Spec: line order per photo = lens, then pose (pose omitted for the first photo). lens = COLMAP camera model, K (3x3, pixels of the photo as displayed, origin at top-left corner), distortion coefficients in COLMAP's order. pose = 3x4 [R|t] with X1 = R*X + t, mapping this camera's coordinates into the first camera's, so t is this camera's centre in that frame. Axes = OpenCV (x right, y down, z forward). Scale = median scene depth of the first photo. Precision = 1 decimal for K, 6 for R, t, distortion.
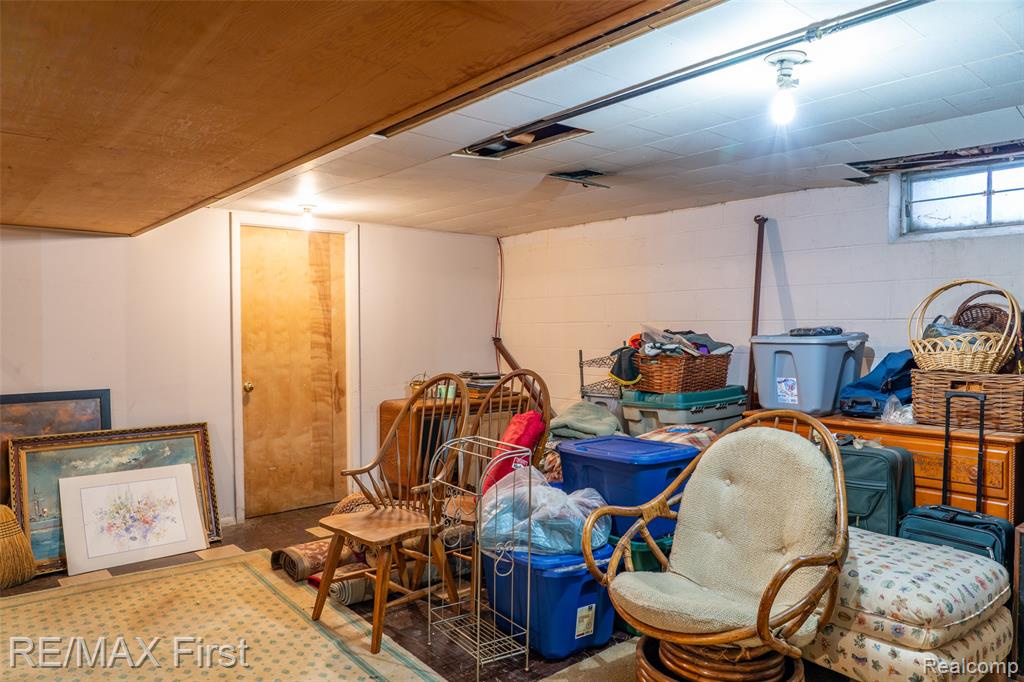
lens RADIAL K [[696.0, 0, 512.2], [0, 696.0, 337.2], [0, 0, 1]] dist [-0.028264, 0.018760]
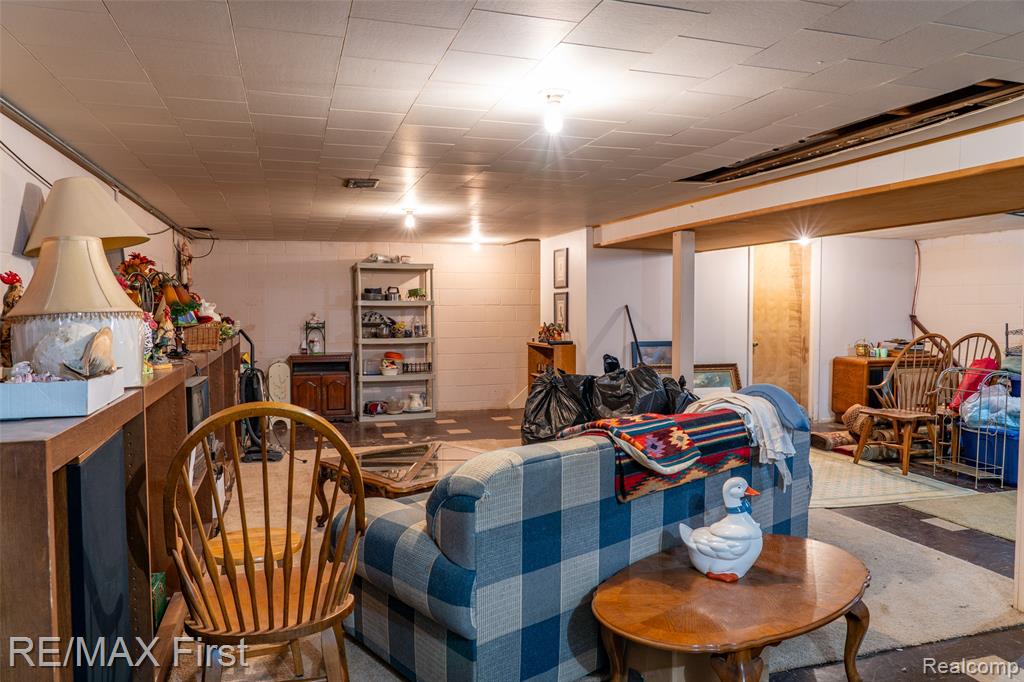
lens RADIAL K [[696.0, 0, 512.2], [0, 696.0, 337.2], [0, 0, 1]] dist [-0.028264, 0.018760]
pose [[0.918839, 0.020494, -0.394099, -0.249037], [-0.010884, 0.999587, 0.026604, 0.019576], [0.394482, -0.020155, 0.918683, -0.644410]]
